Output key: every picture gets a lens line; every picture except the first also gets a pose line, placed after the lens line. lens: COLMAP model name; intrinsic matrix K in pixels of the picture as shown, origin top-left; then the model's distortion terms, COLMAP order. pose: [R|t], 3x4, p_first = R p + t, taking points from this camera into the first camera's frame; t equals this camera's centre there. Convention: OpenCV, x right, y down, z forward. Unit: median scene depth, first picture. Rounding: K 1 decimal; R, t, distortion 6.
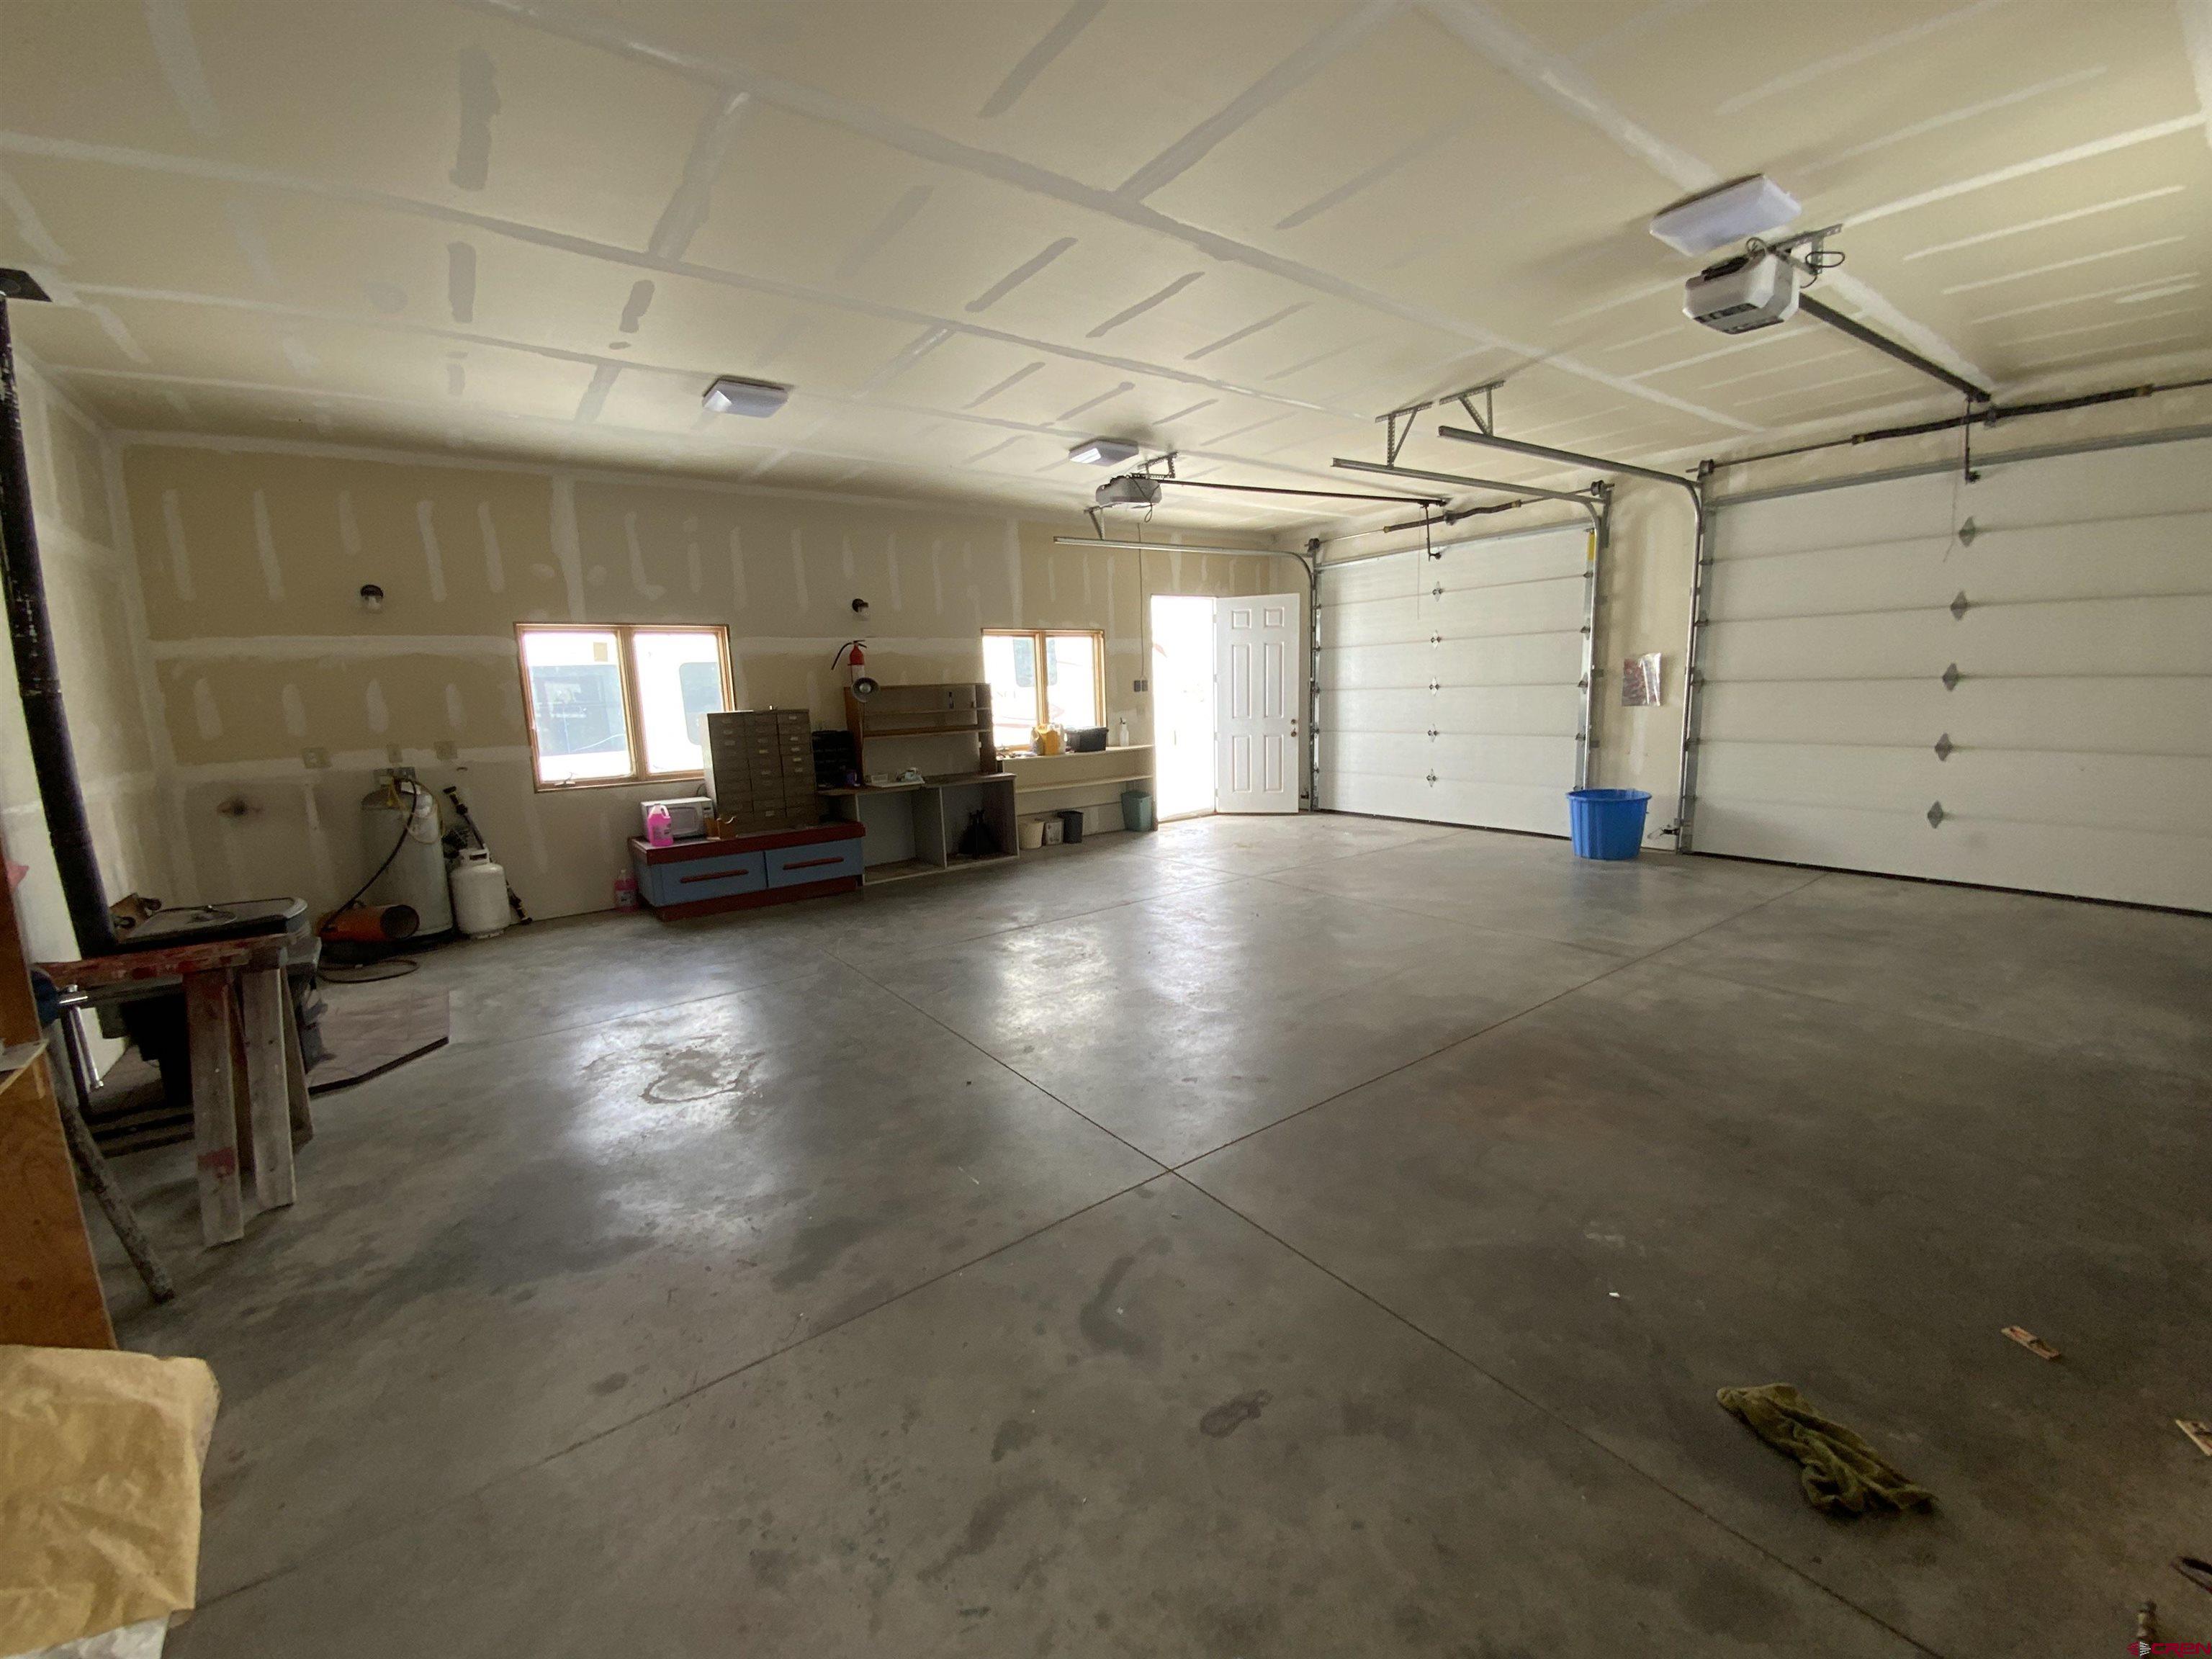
lens RADIAL K [[867.4, 0, 1111.8], [0, 867.4, 831.1], [0, 0, 1]] dist [0.016378, -0.000251]
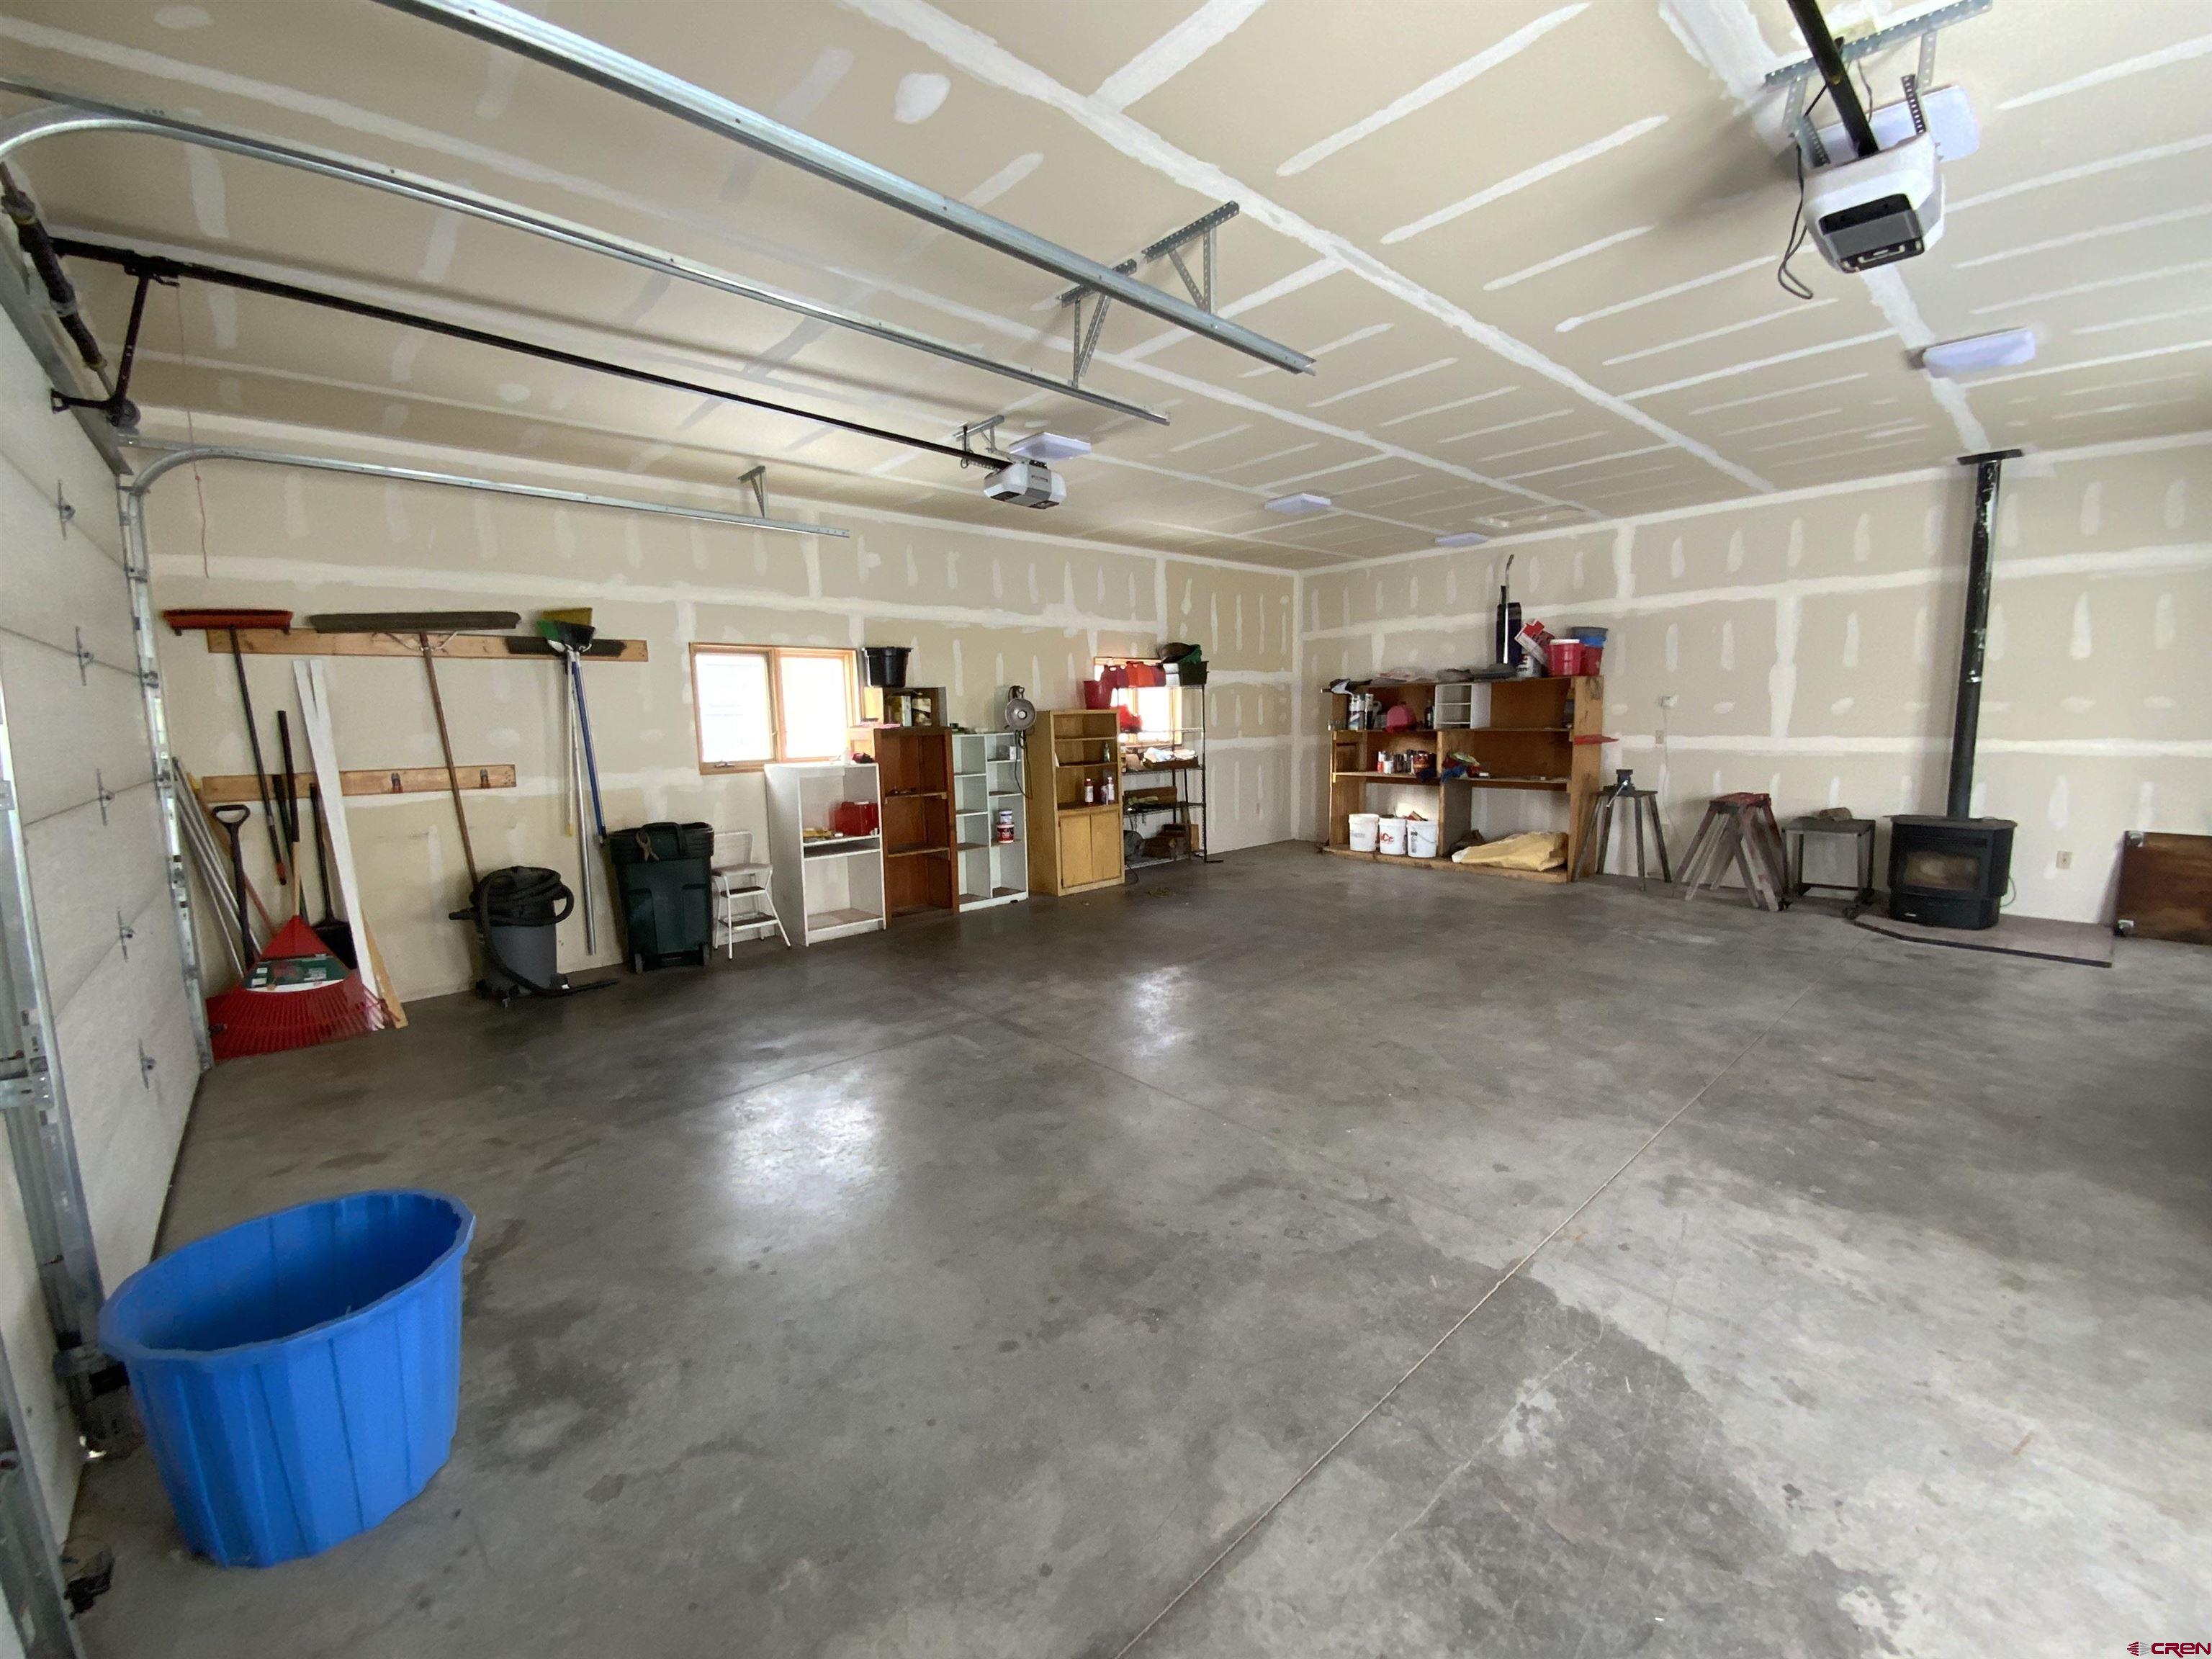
lens RADIAL K [[900.6, 0, 1106.0], [0, 900.6, 829.5], [0, 0, 1]] dist [-0.018700, -0.000140]
pose [[-0.991744, 0.071500, -0.106450, 0.425460], [0.036940, 0.954230, 0.296784, -0.266393], [0.122798, 0.290402, -0.948993, 1.446294]]
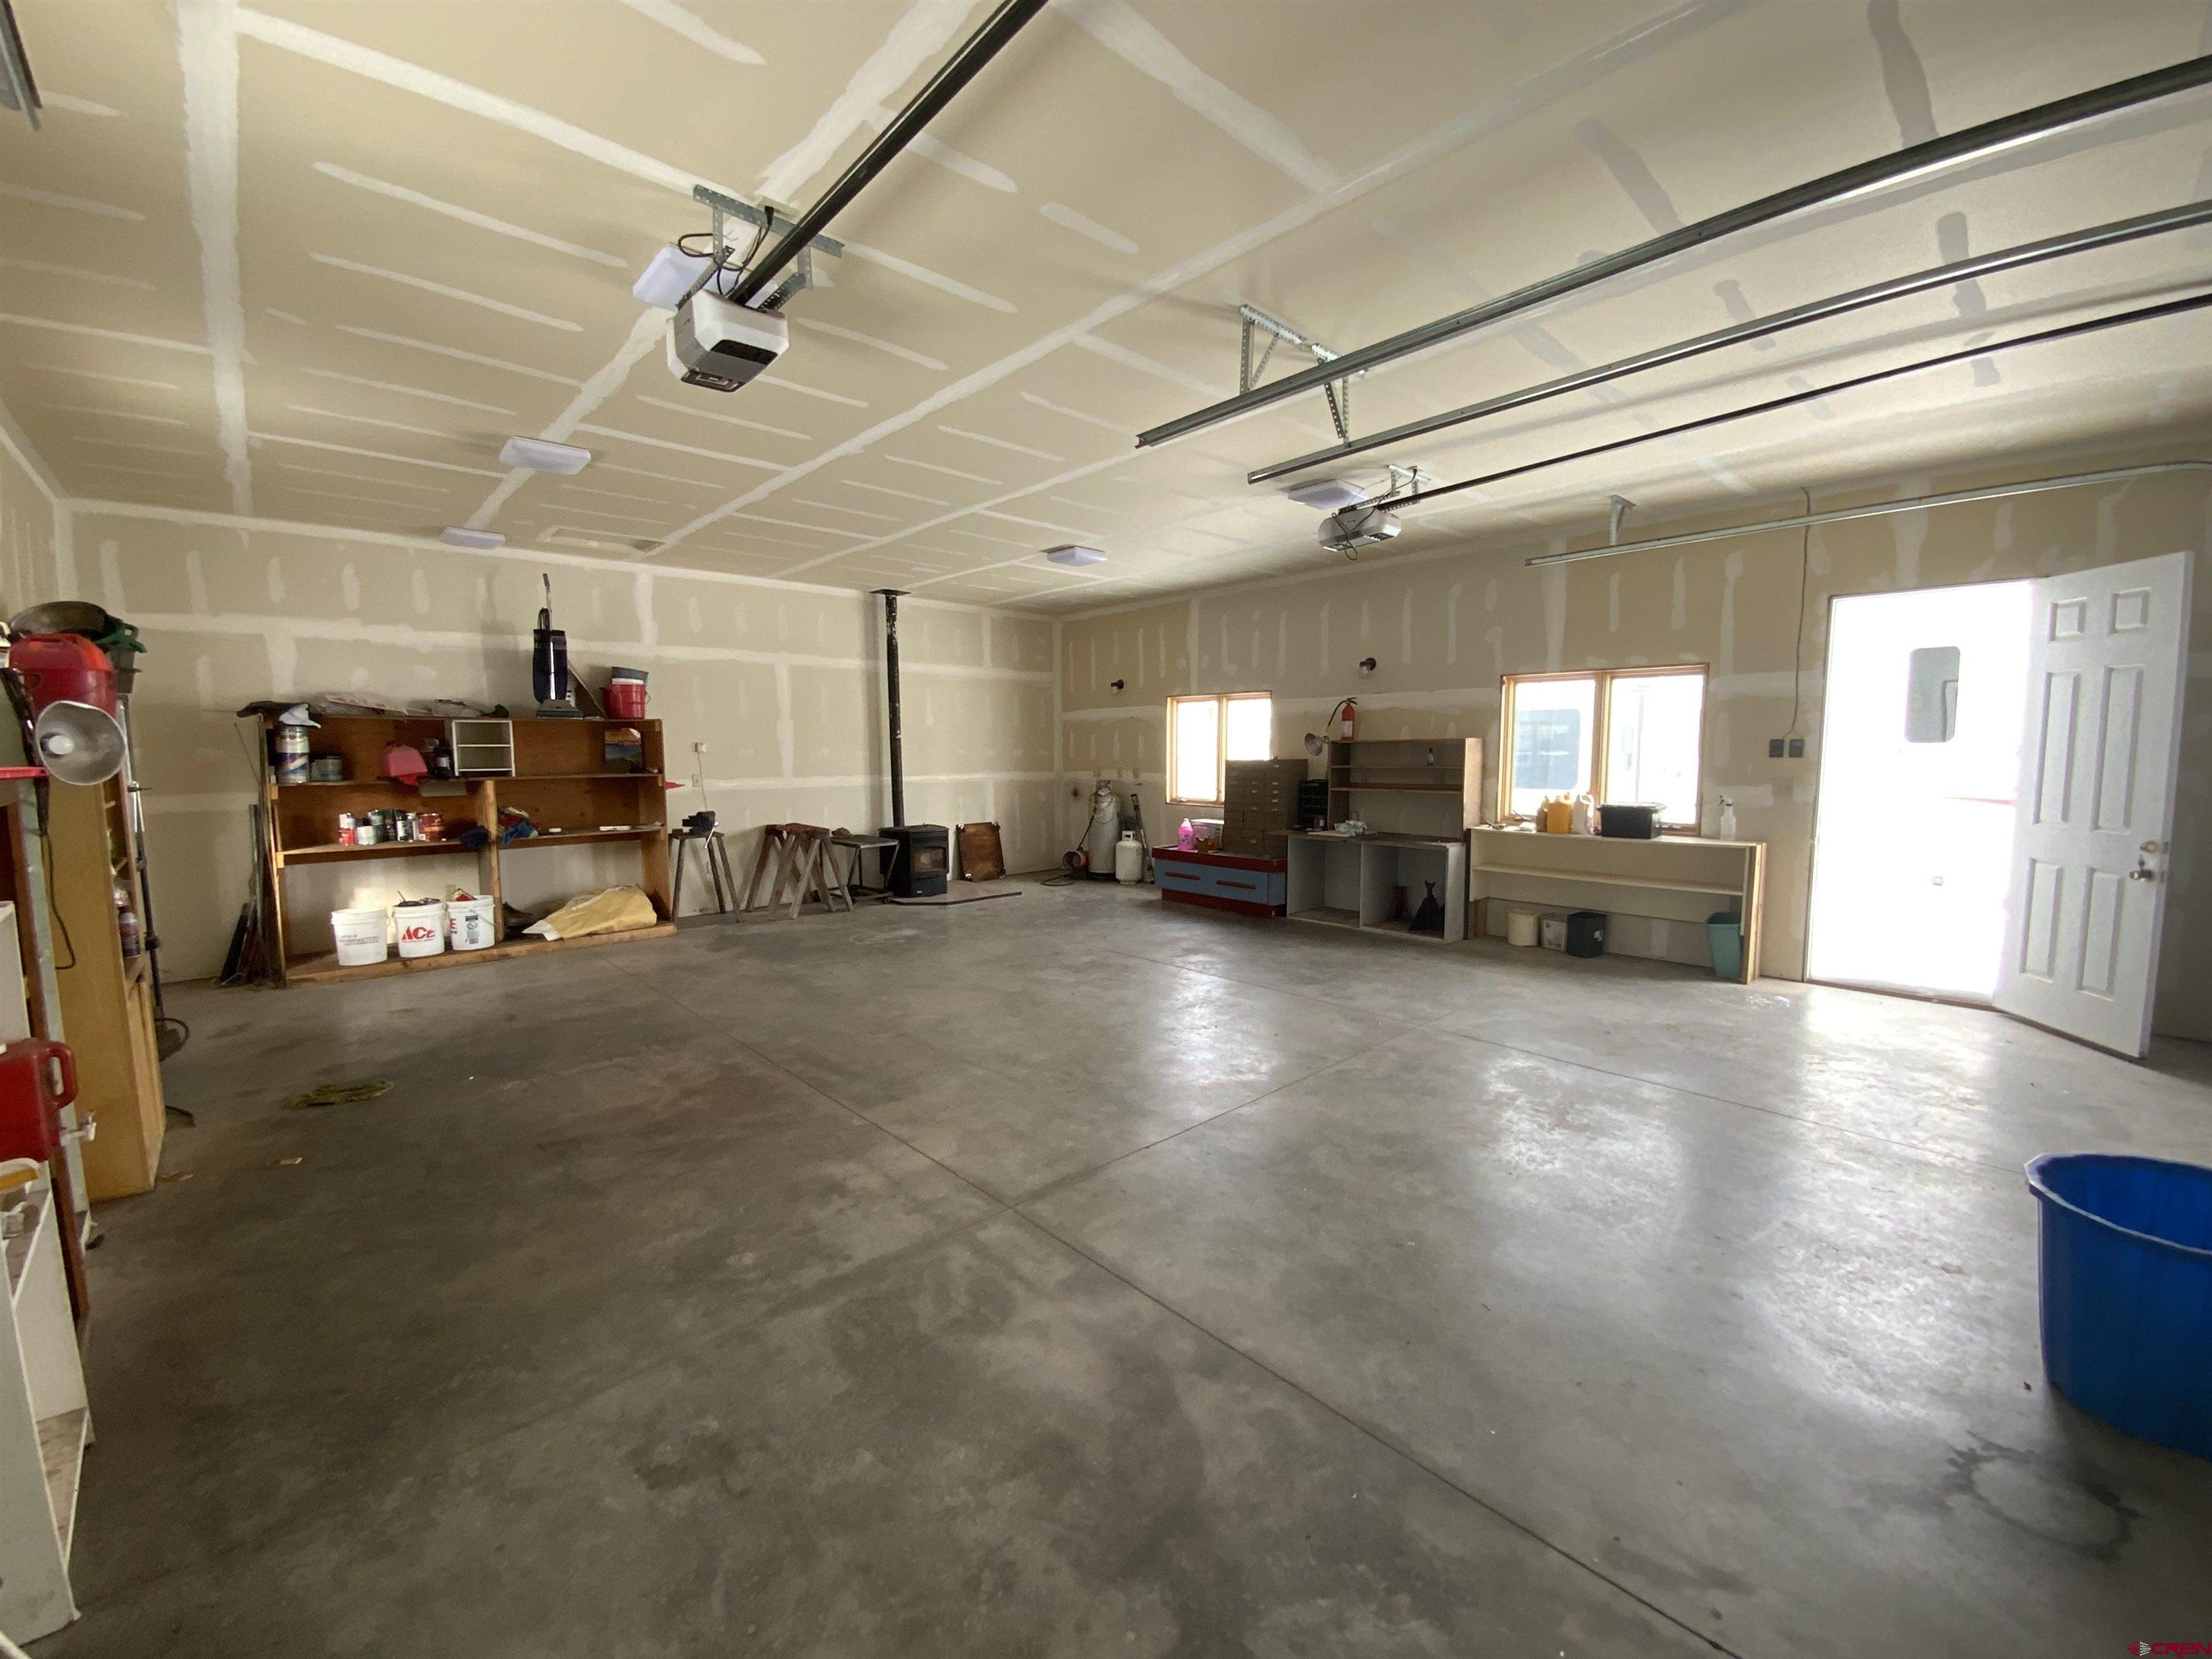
lens RADIAL K [[867.4, 0, 1111.8], [0, 867.4, 831.1], [0, 0, 1]] dist [0.016378, -0.000251]
pose [[0.134233, 0.131302, -0.982212, 0.905570], [-0.164777, 0.980341, 0.108533, -0.154506], [0.977154, 0.147277, 0.153230, 0.702385]]
